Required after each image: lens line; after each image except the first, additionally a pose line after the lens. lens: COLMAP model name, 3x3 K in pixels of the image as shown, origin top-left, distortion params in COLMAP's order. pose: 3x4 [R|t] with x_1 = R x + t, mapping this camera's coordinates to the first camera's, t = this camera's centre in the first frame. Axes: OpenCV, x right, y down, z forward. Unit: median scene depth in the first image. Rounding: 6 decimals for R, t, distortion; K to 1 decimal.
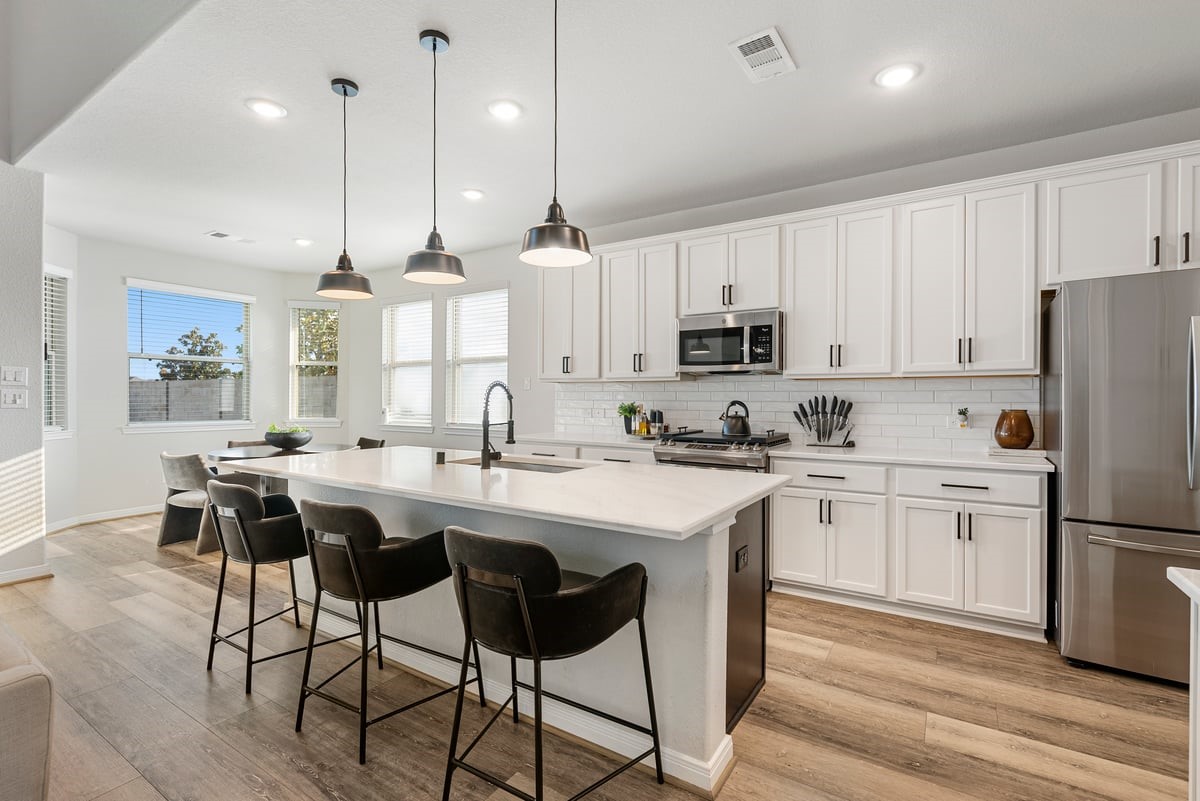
lens RADIAL K [[551.5, 0, 600.0], [0, 551.5, 400.5], [0, 0, 1]] dist [-0.000219, 0.000152]
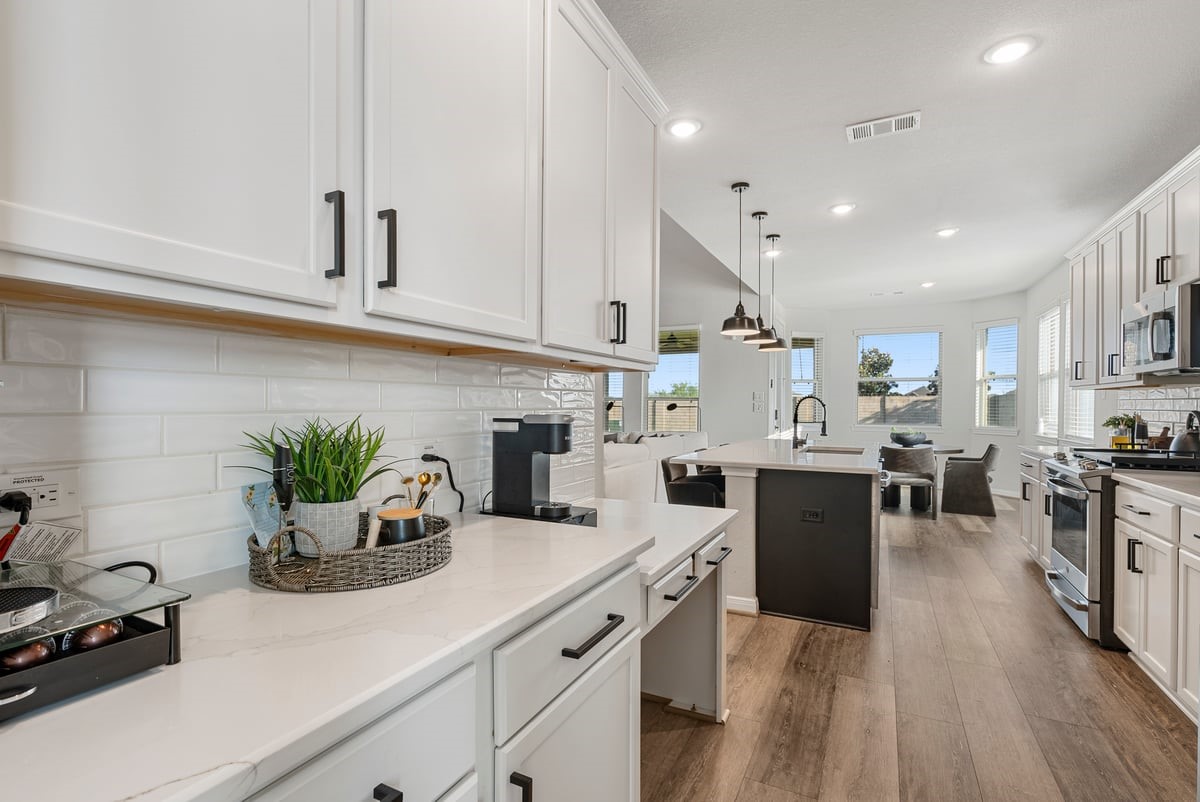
lens RADIAL K [[551.5, 0, 600.0], [0, 551.5, 401.0], [0, 0, 1]] dist [-0.000219, 0.000152]
pose [[0.121016, -0.006538, -0.992629, 1.357335], [-0.013249, 0.999879, -0.008201, 0.003991], [0.992562, 0.014144, 0.120914, 0.220040]]
